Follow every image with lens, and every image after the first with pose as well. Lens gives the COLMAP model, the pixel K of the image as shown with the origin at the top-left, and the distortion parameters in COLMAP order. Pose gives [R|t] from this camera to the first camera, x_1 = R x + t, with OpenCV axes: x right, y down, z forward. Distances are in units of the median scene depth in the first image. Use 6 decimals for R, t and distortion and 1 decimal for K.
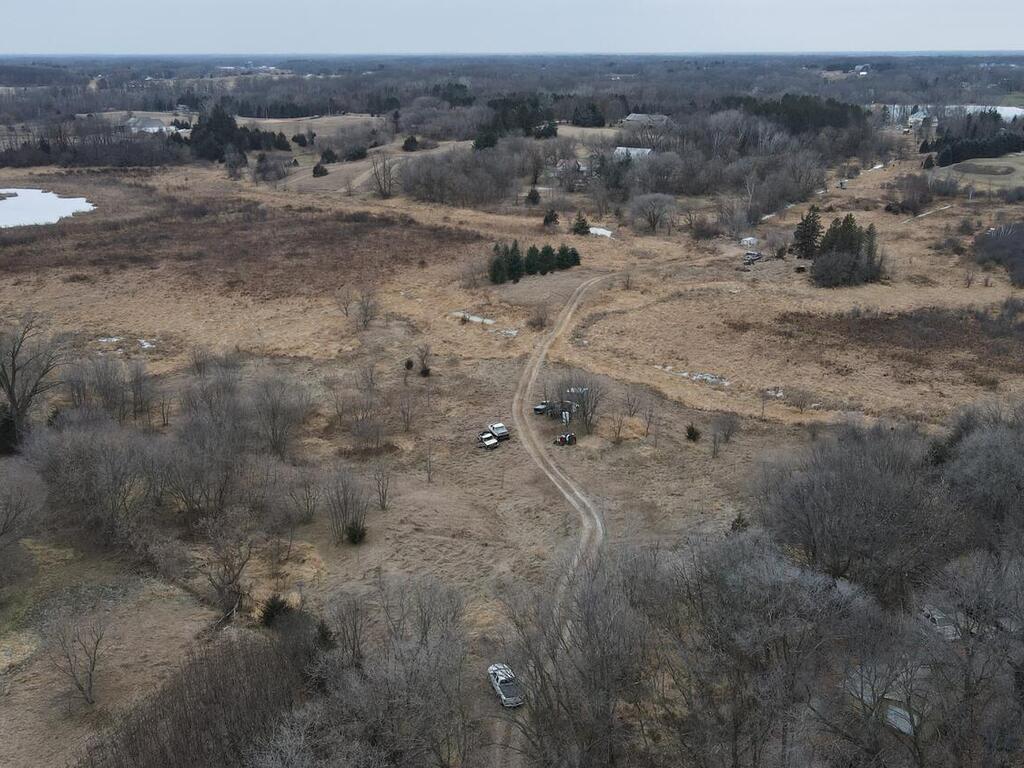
lens RADIAL K [[1008.9, 0, 502.7], [0, 1008.9, 384.9], [0, 0, 1]] dist [-0.023659, 0.086367]
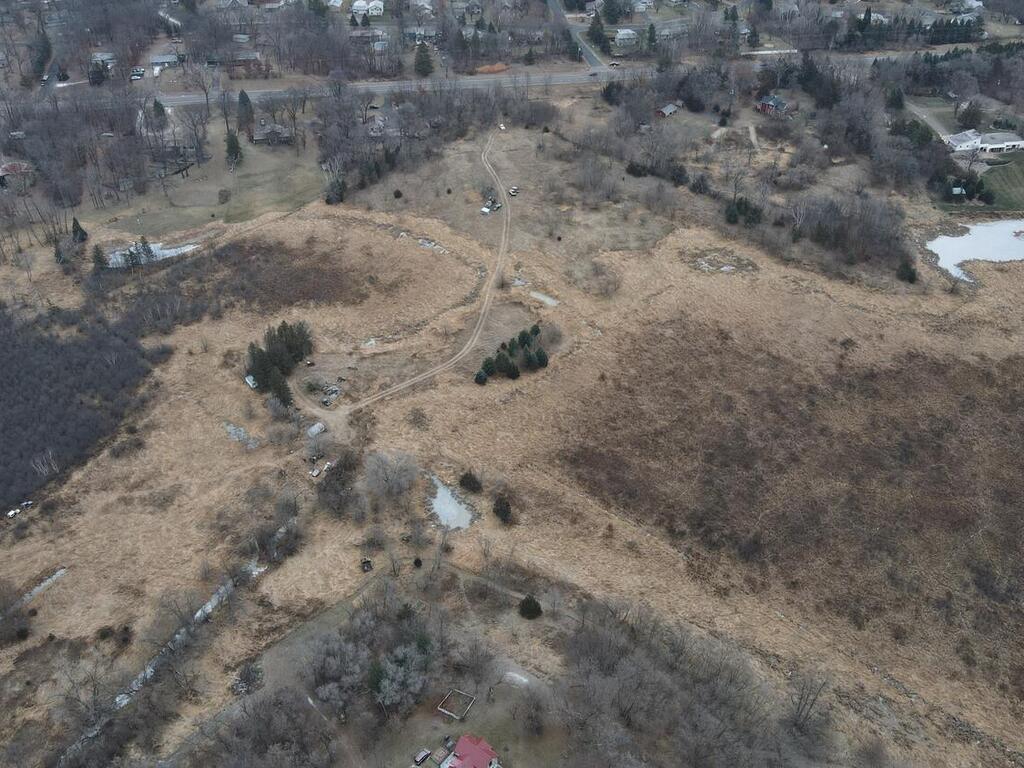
lens RADIAL K [[1008.9, 0, 502.7], [0, 1008.9, 384.9], [0, 0, 1]] dist [-0.023659, 0.086367]
pose [[-0.997980, 0.049377, -0.039970, 0.104150], [-0.005410, 0.560833, 0.827911, -1.273028], [0.063297, 0.826455, -0.559433, 1.892684]]
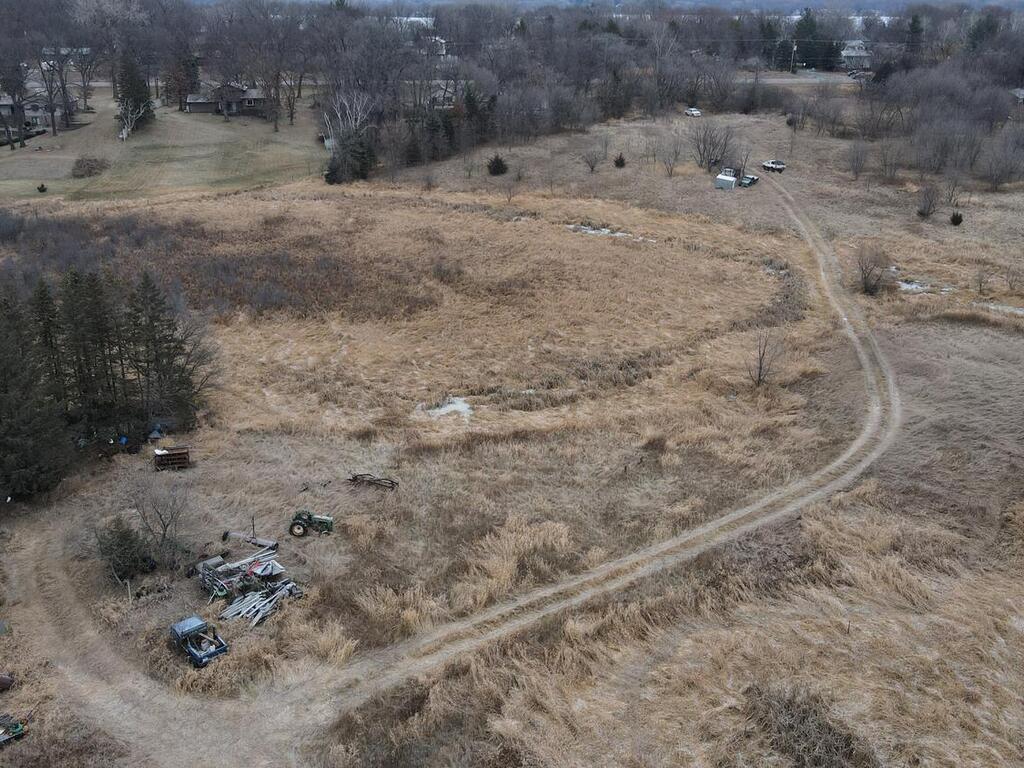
lens RADIAL K [[1008.9, 0, 502.7], [0, 1008.9, 384.9], [0, 0, 1]] dist [-0.023659, 0.086367]
pose [[-0.999242, 0.018556, -0.034220, 0.227996], [-0.007473, 0.771274, 0.636459, -0.324528], [0.038203, 0.636232, -0.770551, 1.277463]]
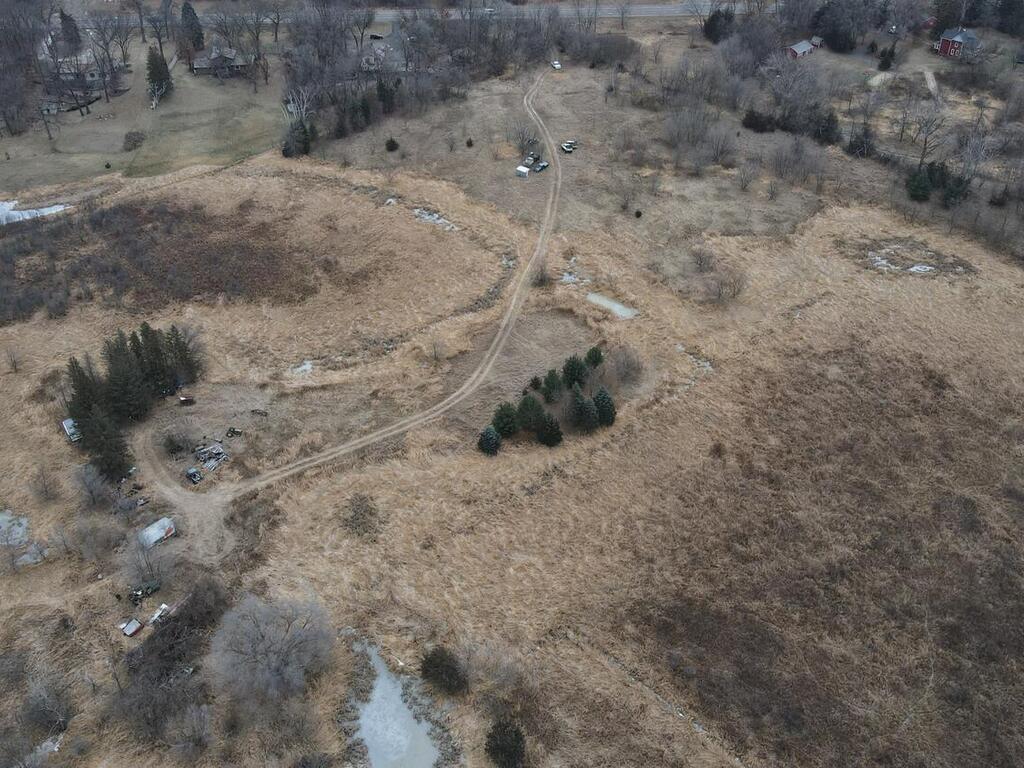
lens RADIAL K [[1008.9, 0, 502.7], [0, 1008.9, 384.9], [0, 0, 1]] dist [-0.023659, 0.086367]
pose [[-0.999903, 0.006071, 0.012559, 0.058844], [0.013725, 0.589054, 0.807977, -0.758060], [-0.002493, 0.808071, -0.589080, 1.513462]]
